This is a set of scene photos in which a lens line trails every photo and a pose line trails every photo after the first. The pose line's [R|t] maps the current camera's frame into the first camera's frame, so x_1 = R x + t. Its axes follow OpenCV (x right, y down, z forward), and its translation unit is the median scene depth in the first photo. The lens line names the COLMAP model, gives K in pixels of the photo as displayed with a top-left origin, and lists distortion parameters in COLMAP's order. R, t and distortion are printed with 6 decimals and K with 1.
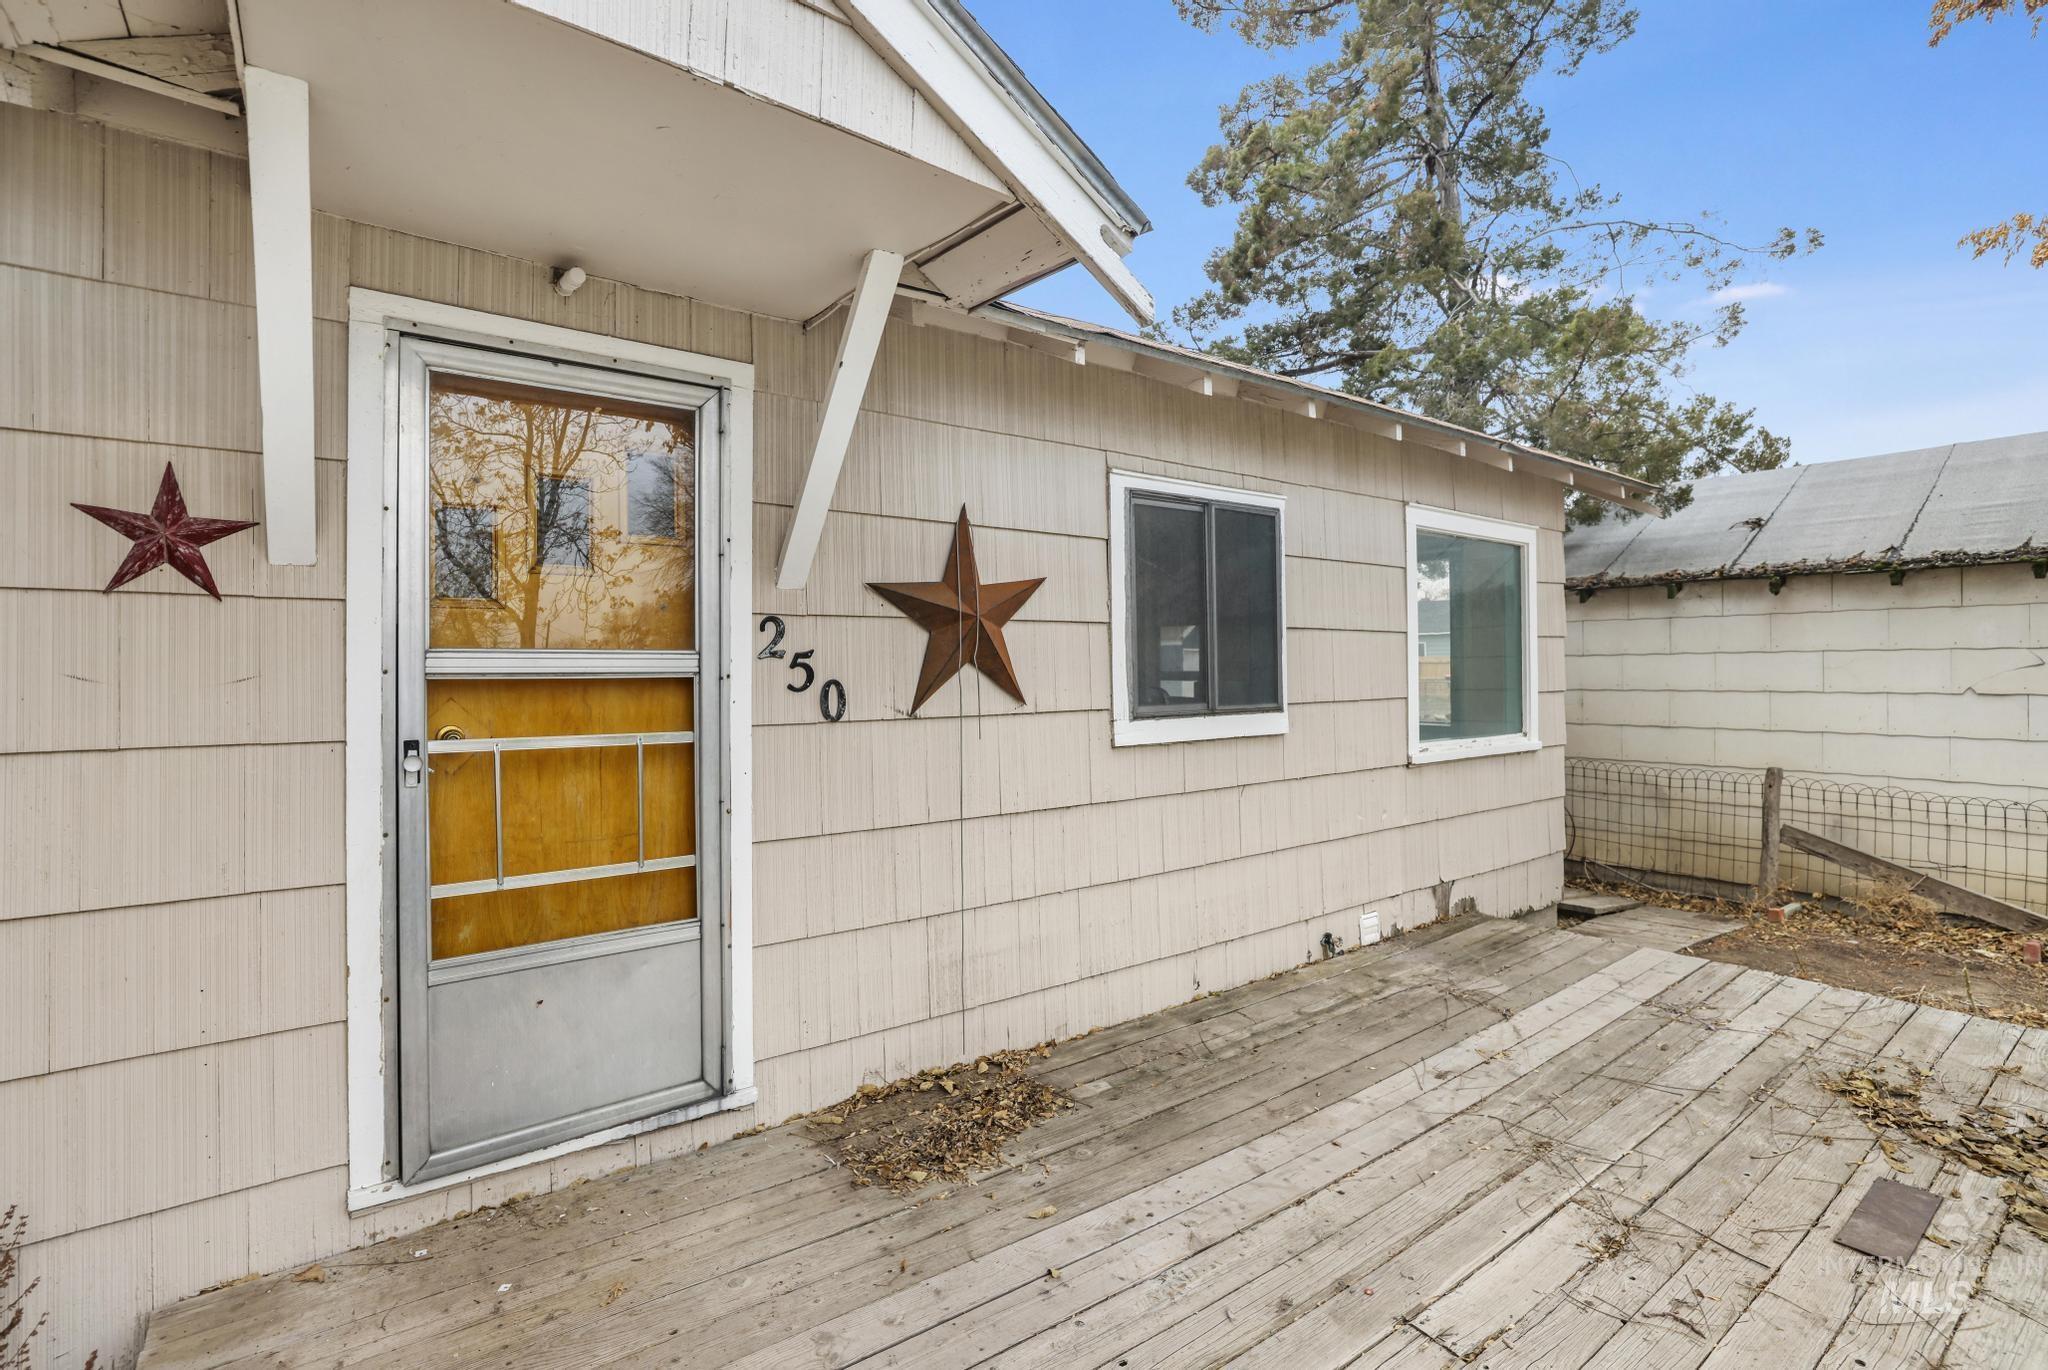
lens RADIAL K [[934.1, 0, 1026.9], [0, 934.1, 681.5], [0, 0, 1]] dist [-0.003339, 0.000621]
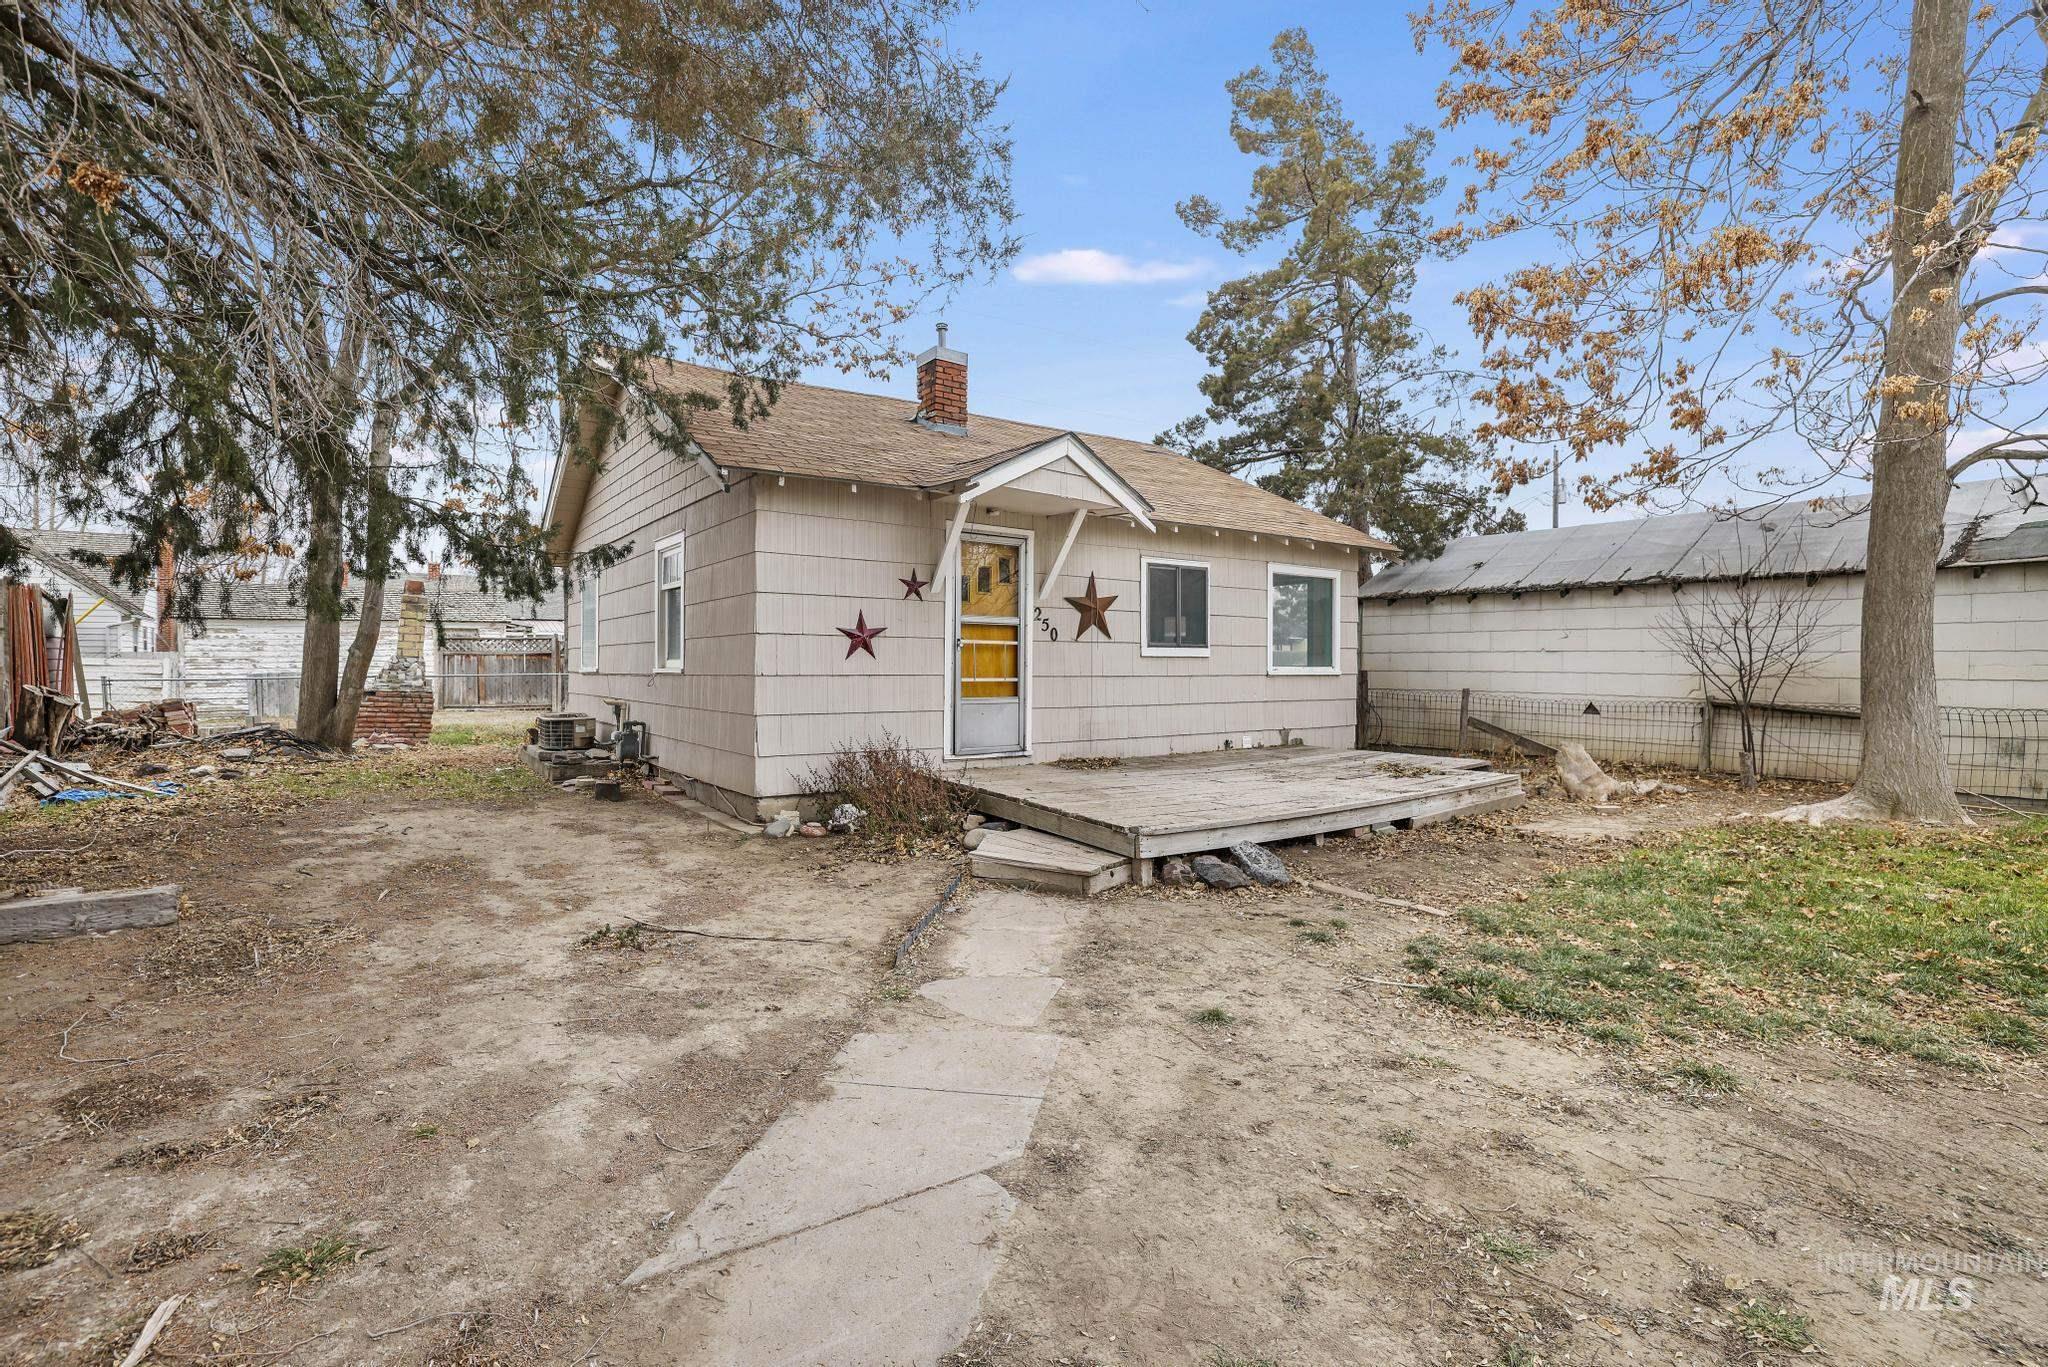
lens RADIAL K [[934.1, 0, 1017.1], [0, 934.1, 672.0], [0, 0, 1]] dist [-0.003339, 0.000621]
pose [[0.999553, 0.014480, -0.026151, -0.206470], [-0.014606, 0.999883, -0.004645, 0.136882], [0.026081, 0.005025, 0.999647, -1.806797]]
